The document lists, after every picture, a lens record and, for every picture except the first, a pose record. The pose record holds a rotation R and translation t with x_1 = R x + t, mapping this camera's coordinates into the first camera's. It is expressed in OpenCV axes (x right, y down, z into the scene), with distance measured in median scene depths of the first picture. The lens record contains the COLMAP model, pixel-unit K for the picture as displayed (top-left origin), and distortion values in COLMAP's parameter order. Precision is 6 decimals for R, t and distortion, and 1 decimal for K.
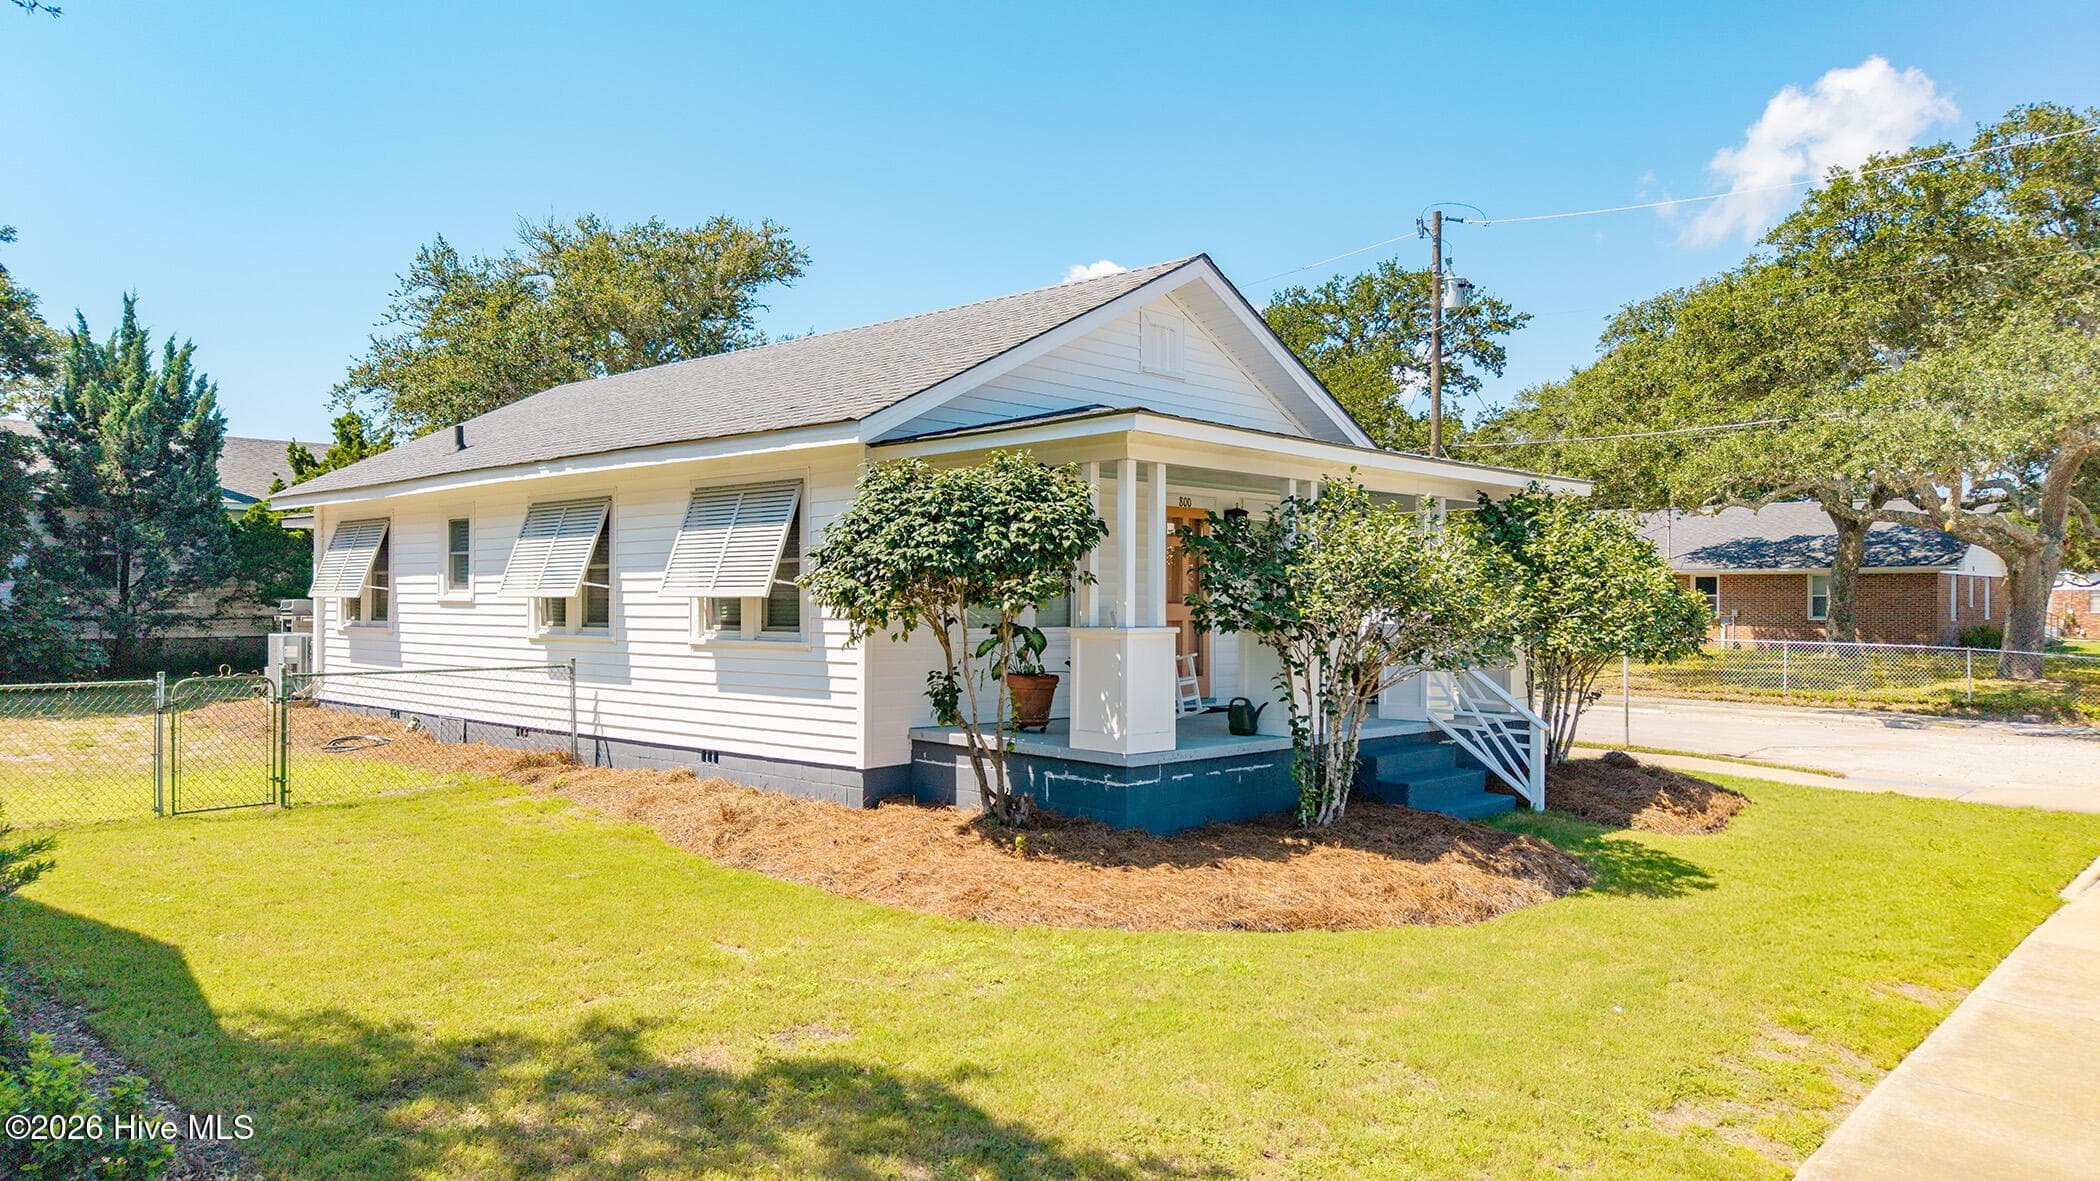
lens RADIAL K [[1400.0, 0, 1044.7], [0, 1400.0, 598.8], [0, 0, 1]] dist [0.000151, -0.000632]
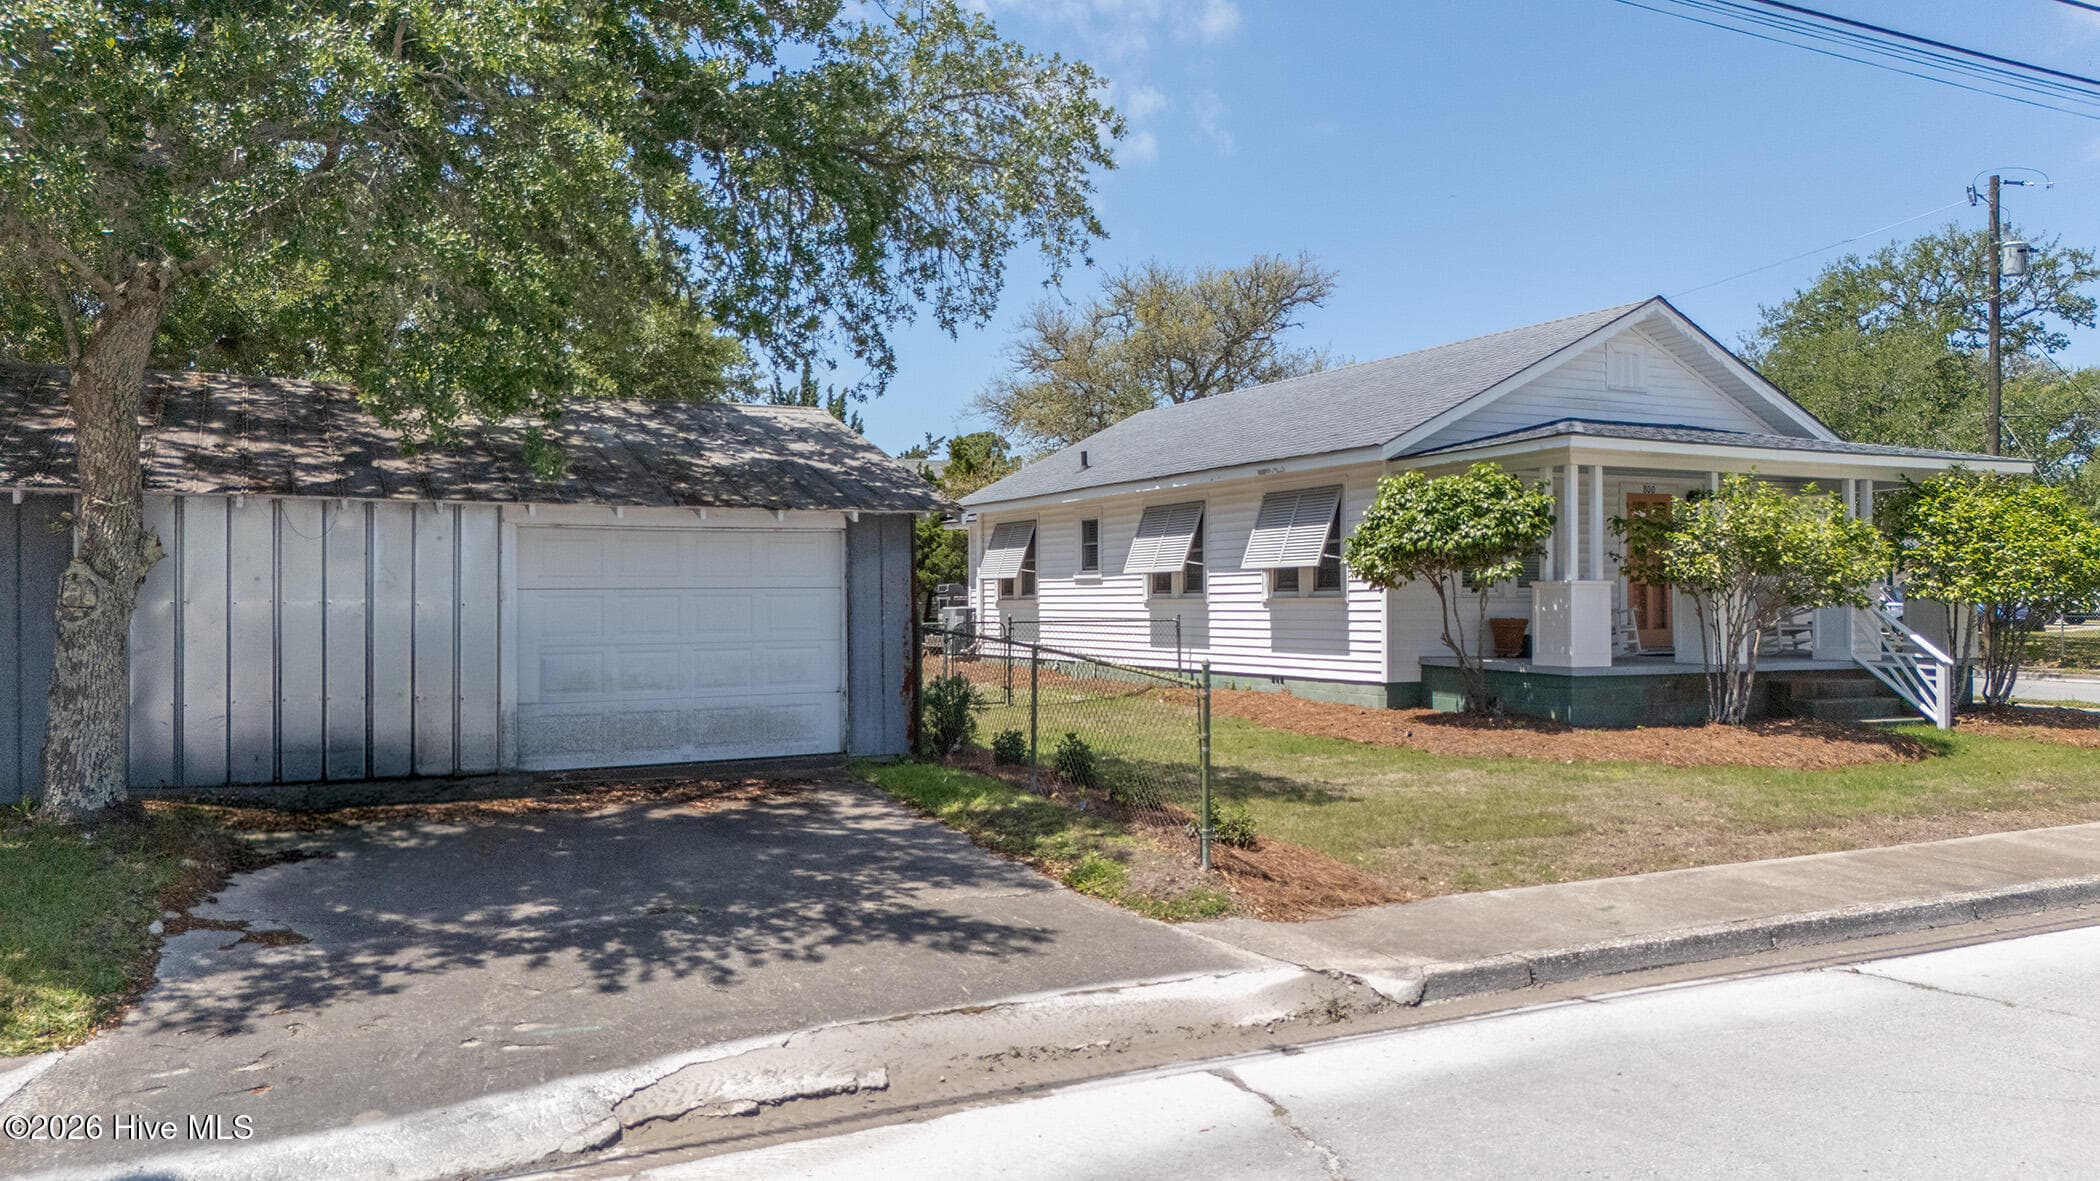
lens RADIAL K [[1473.9, 0, 1050.0], [0, 1473.9, 590.5], [0, 0, 1]] dist [0.079879, -0.097919]
pose [[0.937048, -0.009485, -0.349072, 0.064392], [0.007802, 0.999950, -0.006229, 0.026094], [0.349114, 0.003114, 0.937075, -0.451717]]
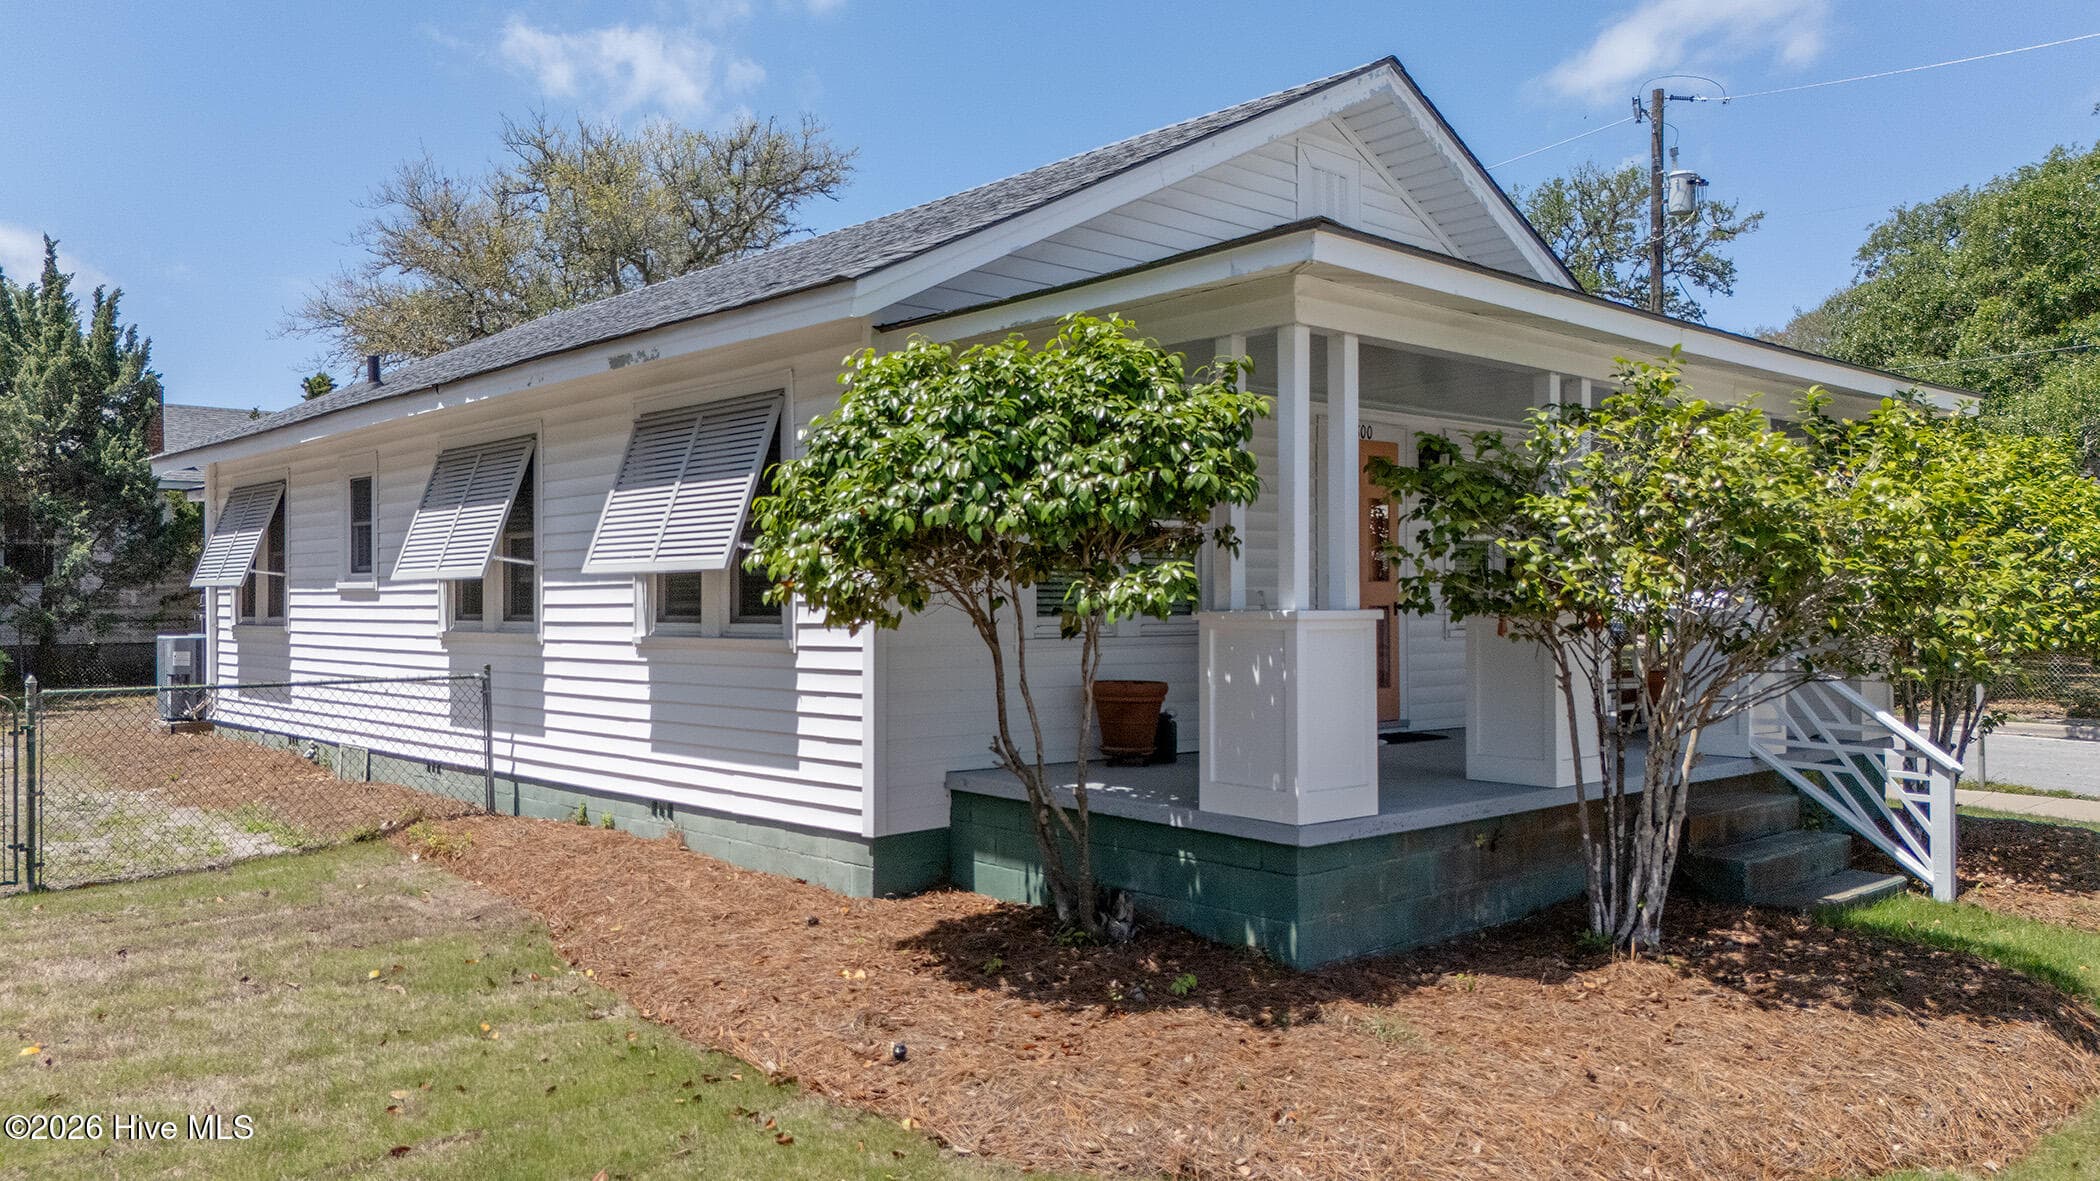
lens RADIAL K [[1545.1, 0, 1050.7], [0, 1545.1, 650.4], [0, 0, 1]] dist [0.002819, 0.001280]
pose [[0.997654, -0.005468, -0.068246, -0.000083], [0.007797, 0.999395, 0.033902, 0.010570], [0.068020, -0.034354, 0.997092, 0.244087]]
